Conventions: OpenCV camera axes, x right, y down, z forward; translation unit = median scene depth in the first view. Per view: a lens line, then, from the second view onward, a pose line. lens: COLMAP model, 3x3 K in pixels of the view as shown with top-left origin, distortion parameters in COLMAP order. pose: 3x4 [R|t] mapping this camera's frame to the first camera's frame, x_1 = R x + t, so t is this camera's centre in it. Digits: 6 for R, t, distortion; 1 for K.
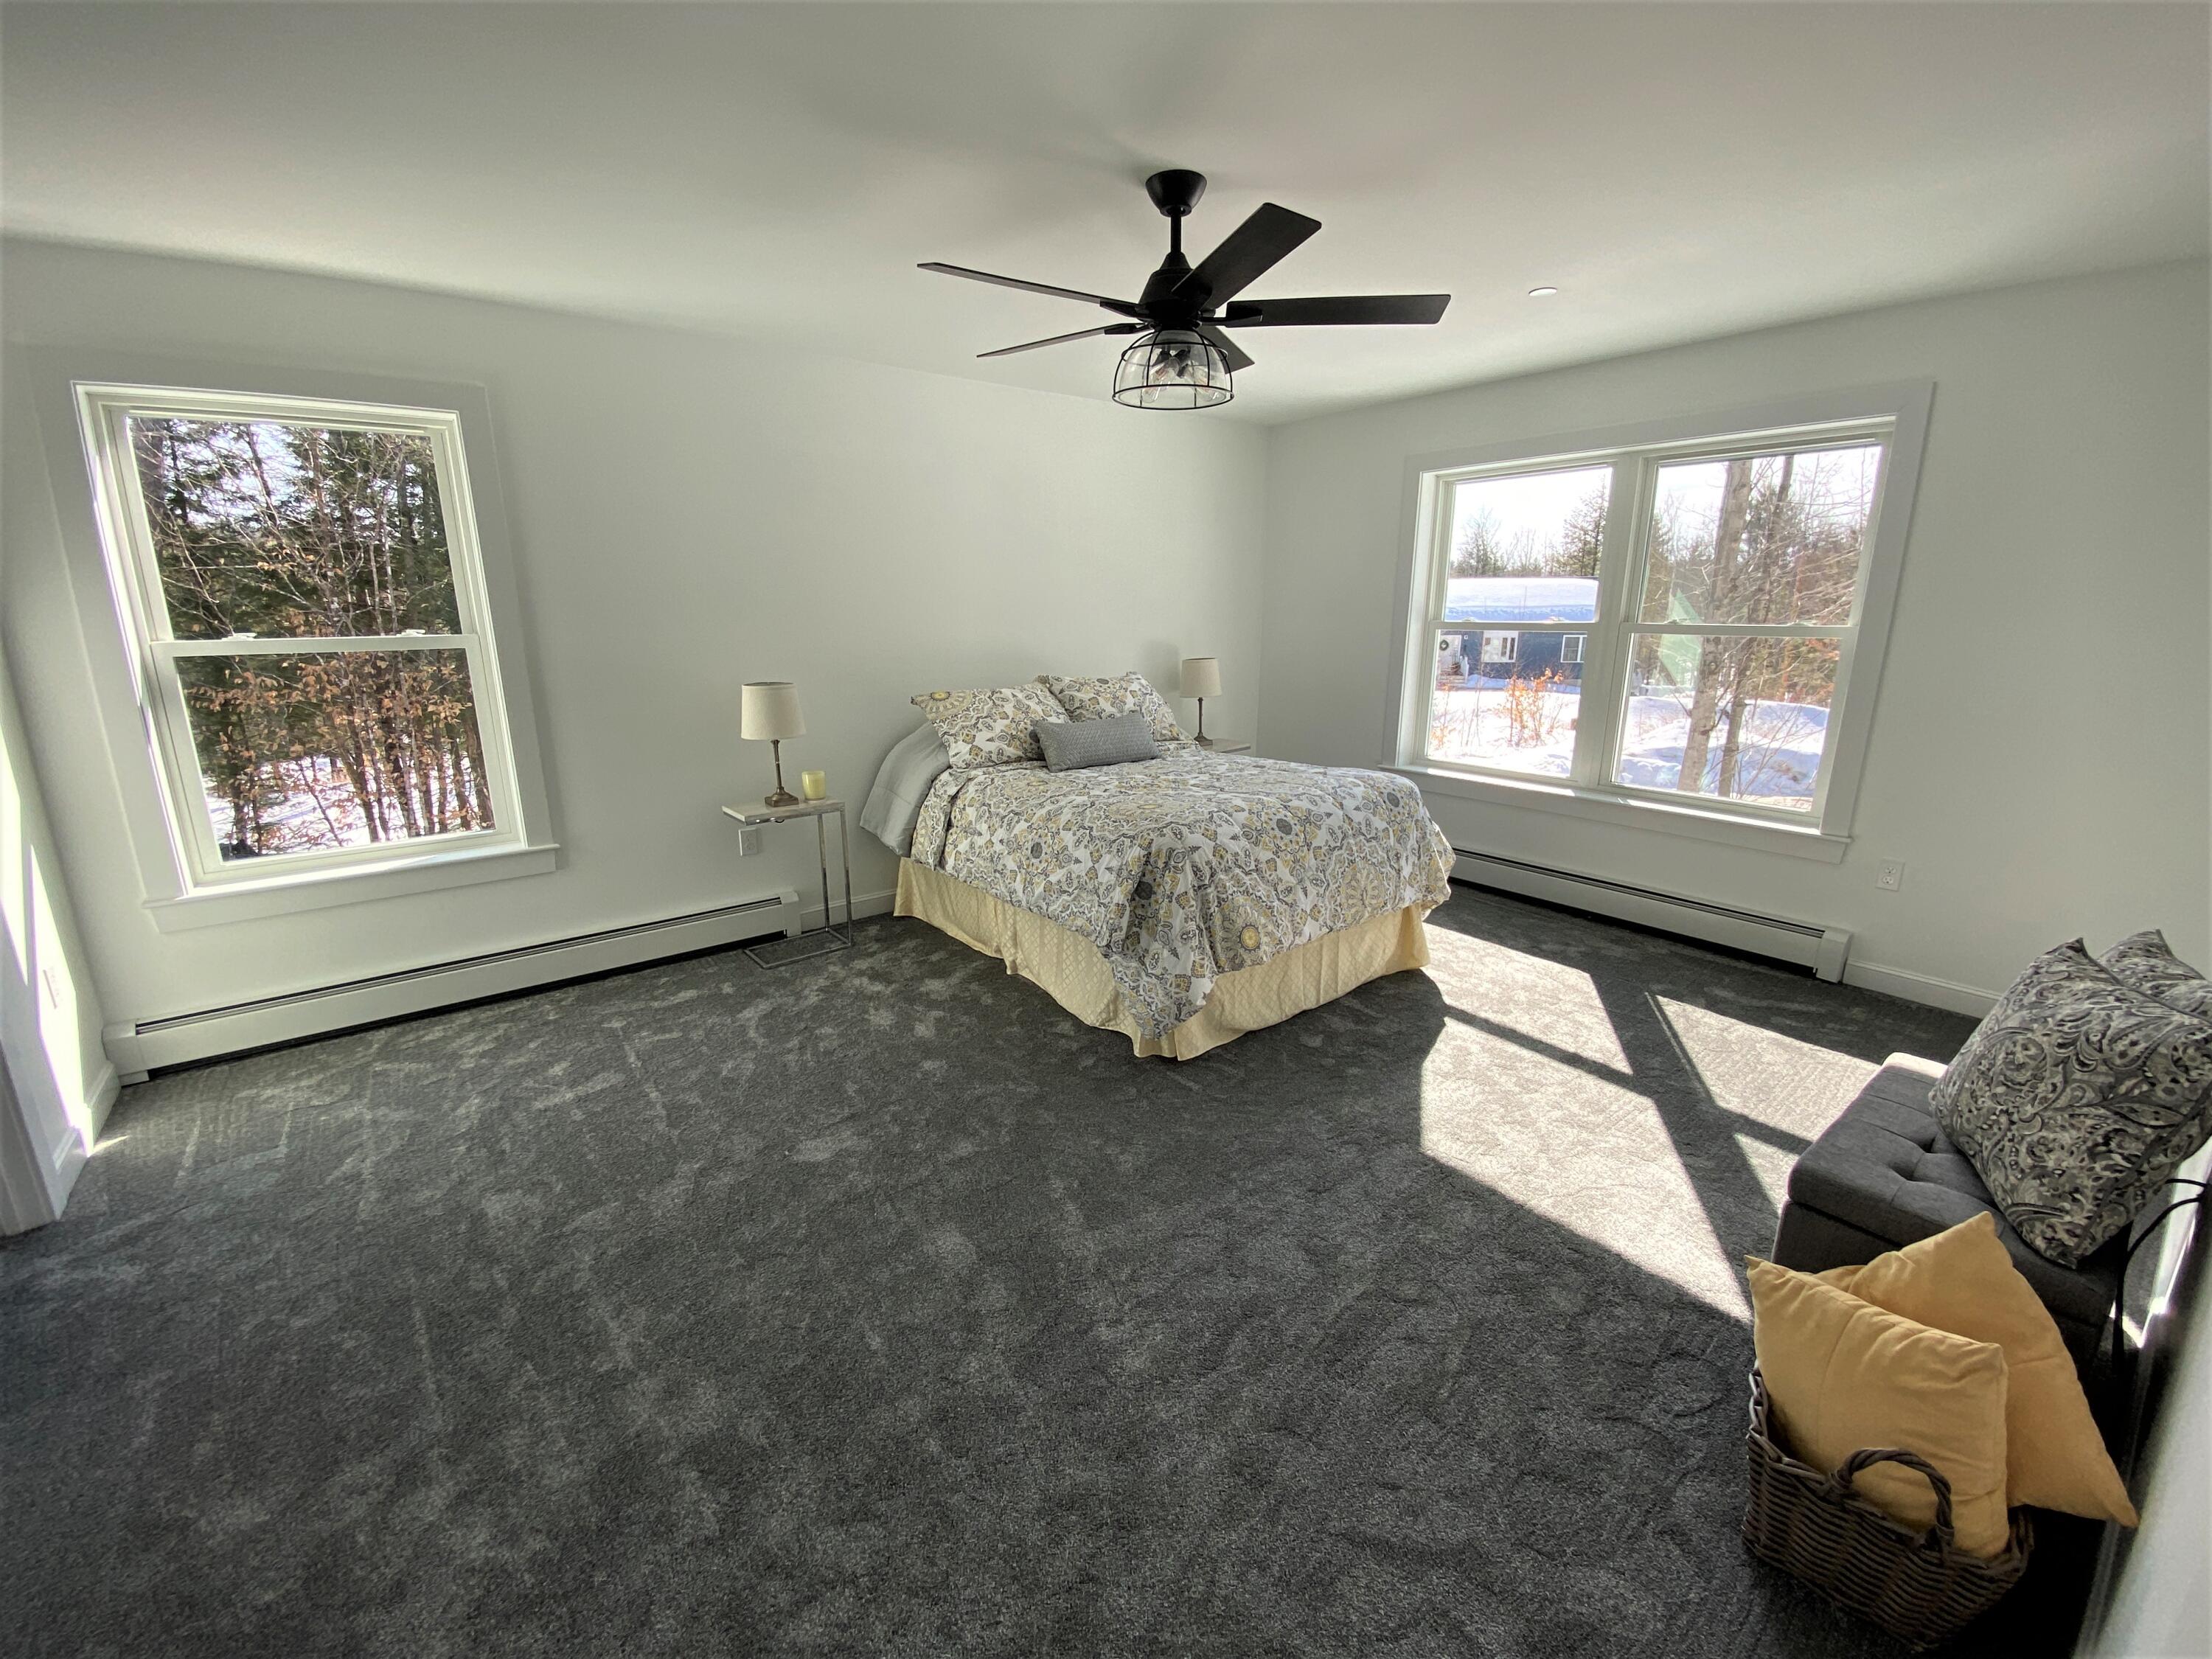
lens RADIAL K [[893.0, 0, 1101.3], [0, 893.0, 831.3], [0, 0, 1]] dist [0.023225, -0.021163]
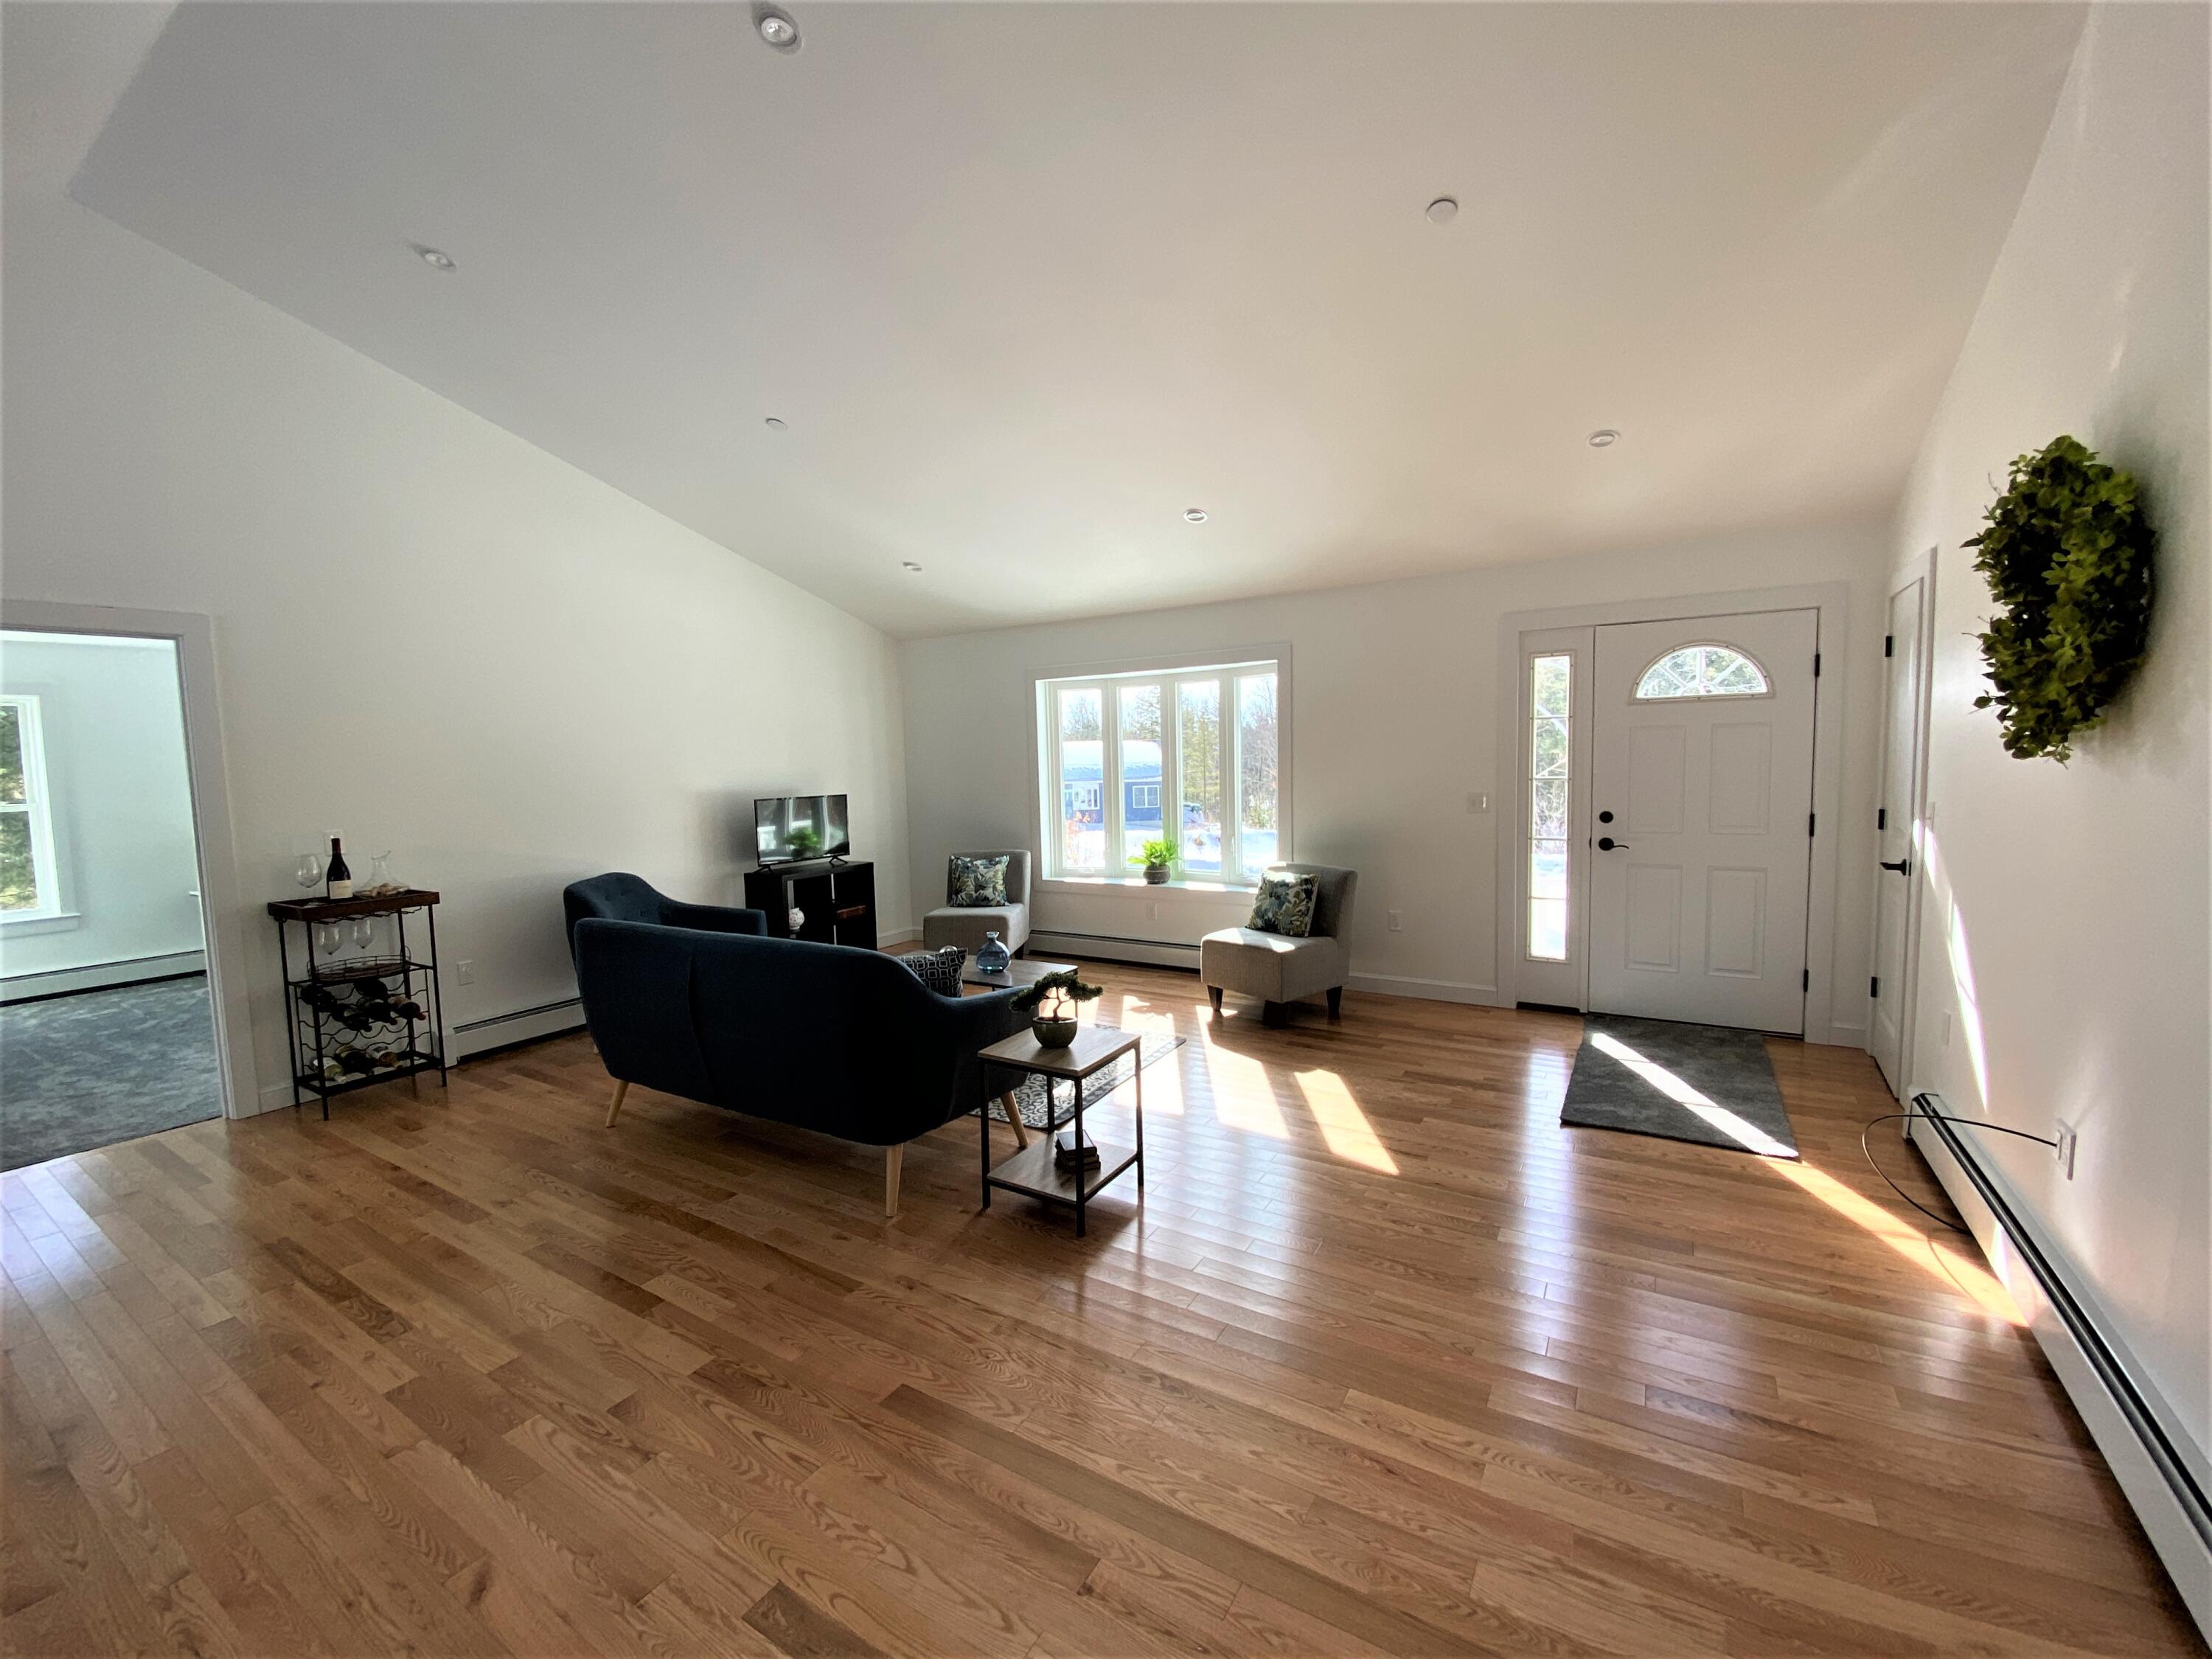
lens RADIAL K [[896.3, 0, 1104.6], [0, 896.3, 827.6], [0, 0, 1]] dist [0.021606, -0.021392]
pose [[0.934692, -0.047334, 0.352292, 0.688788], [0.109642, 0.981160, -0.159069, 0.346130], [-0.338126, 0.187307, 0.922273, -1.349248]]
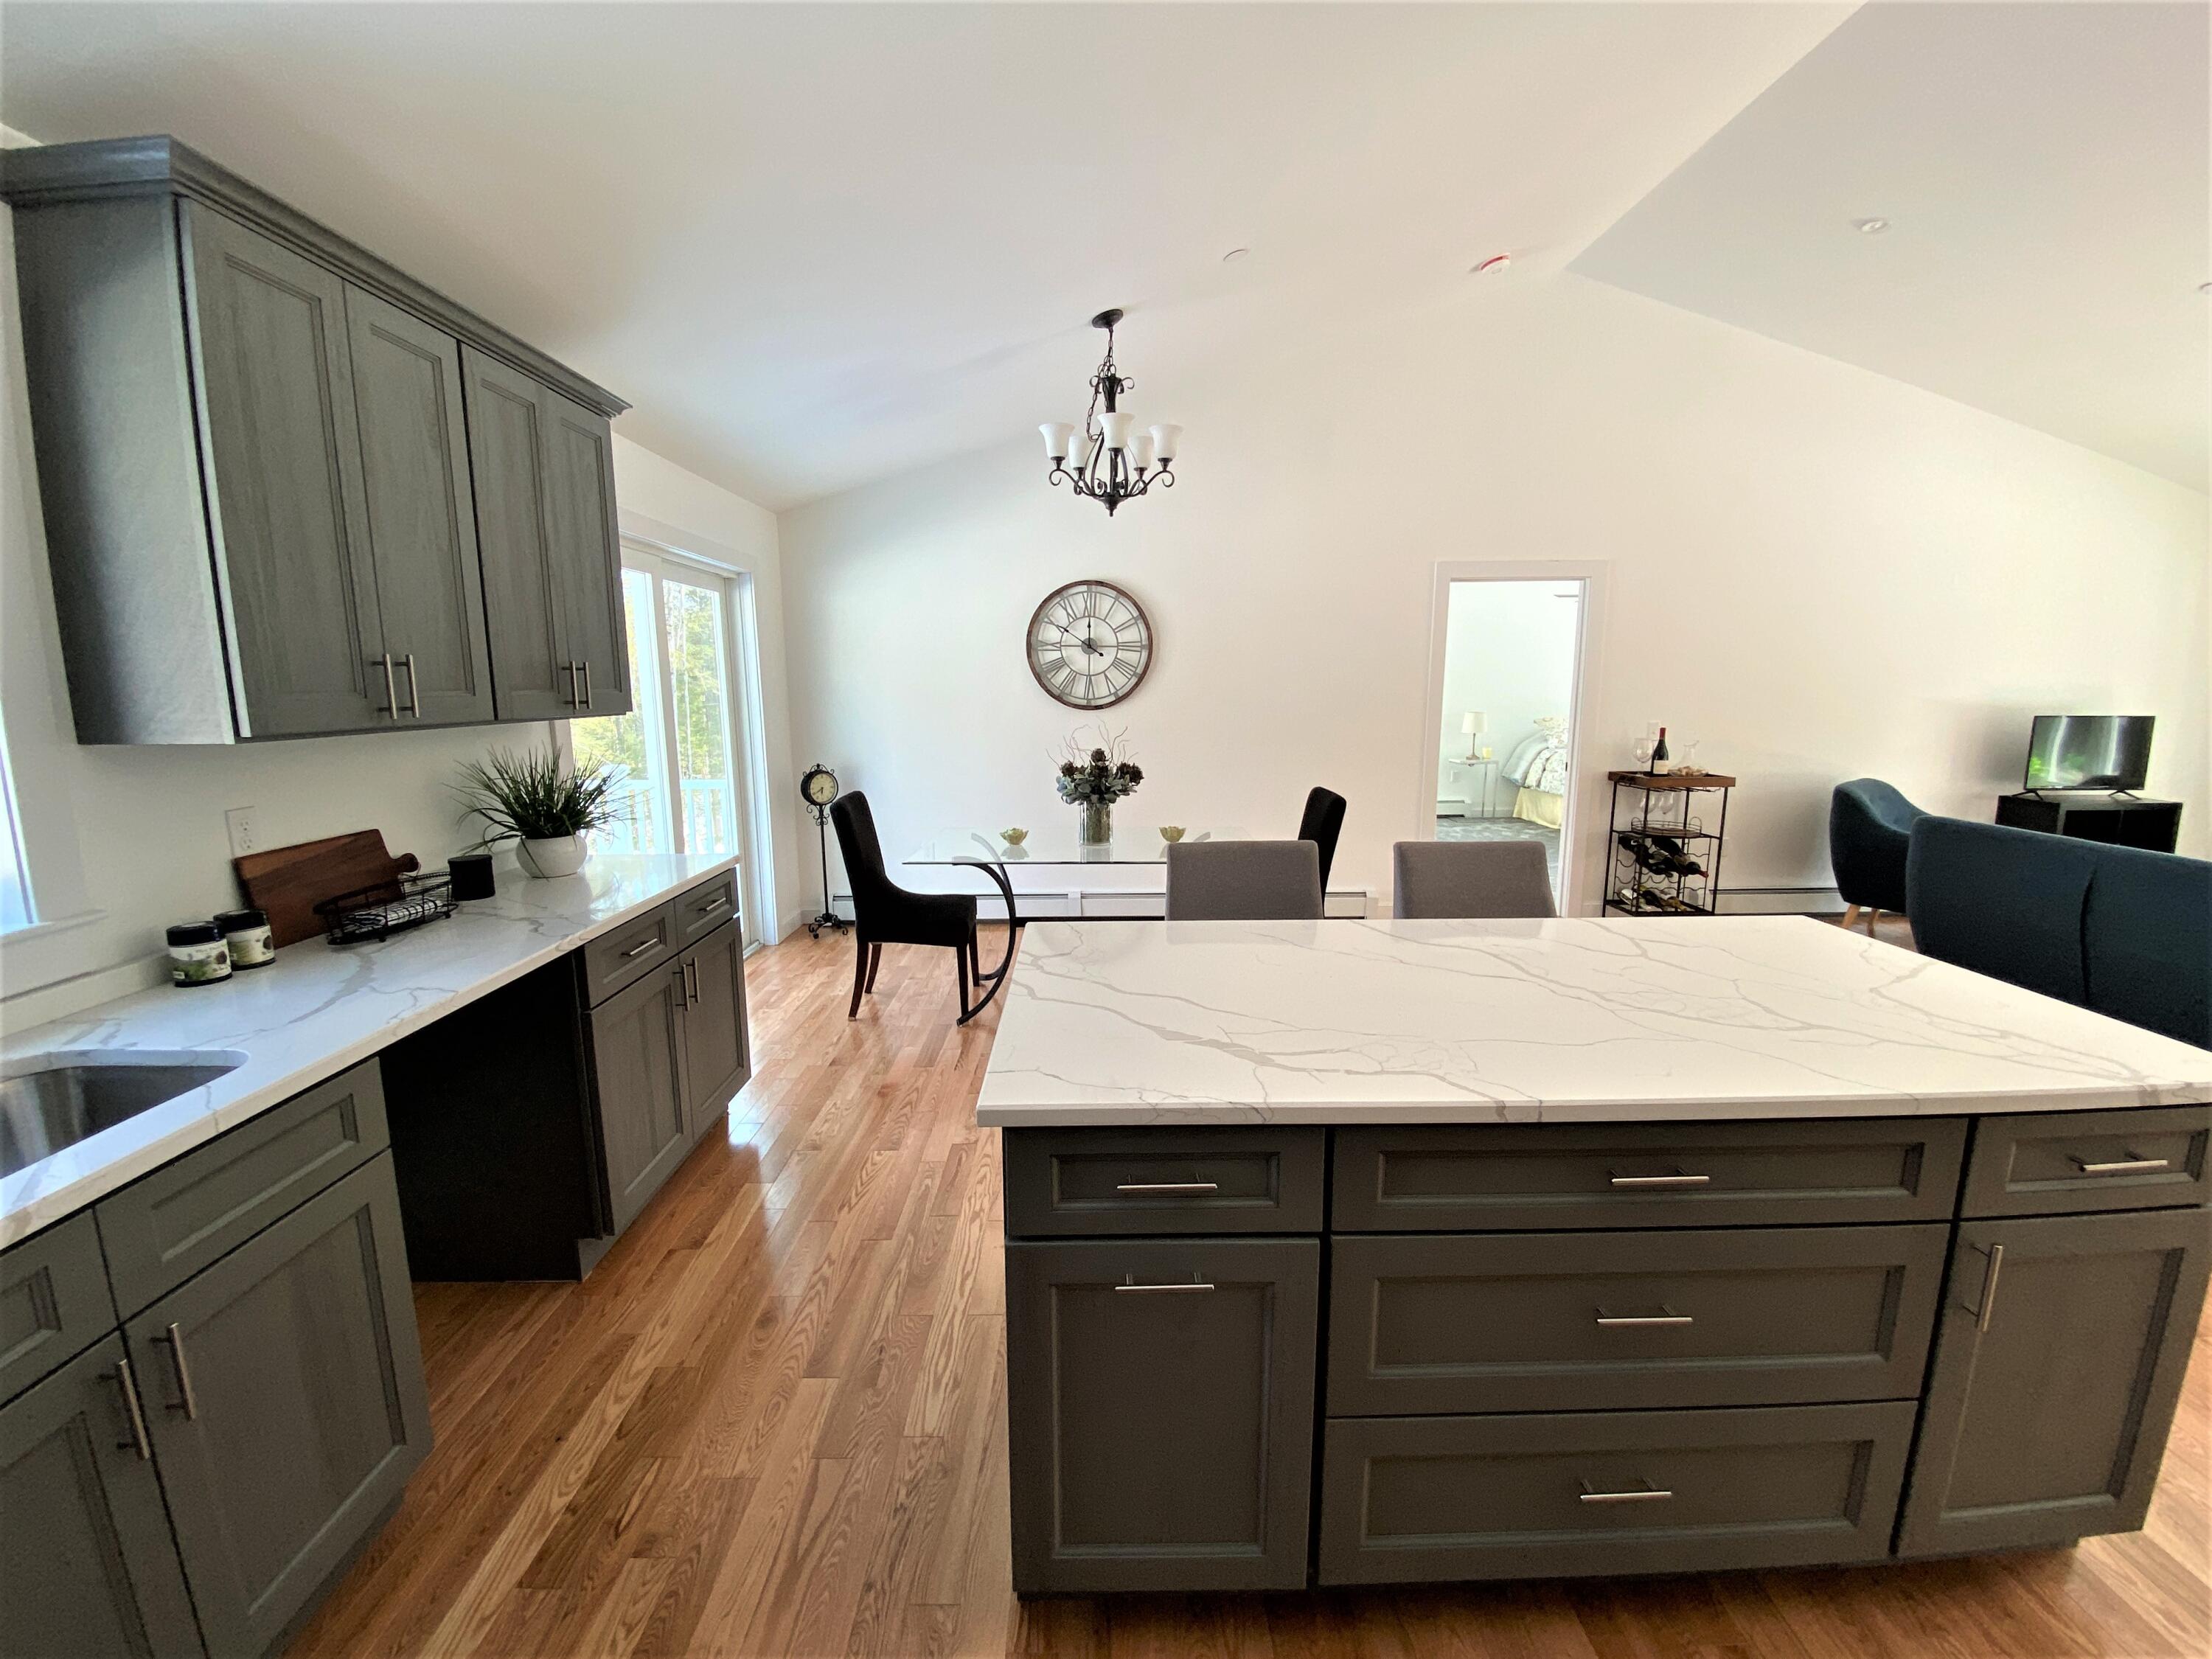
lens RADIAL K [[893.0, 0, 1101.3], [0, 893.0, 831.3], [0, 0, 1]] dist [0.023225, -0.021163]
pose [[0.797757, 0.094770, -0.595486, 0.345394], [-0.146059, 0.988532, -0.038350, 0.432922], [0.585022, 0.117570, 0.802450, -1.681735]]
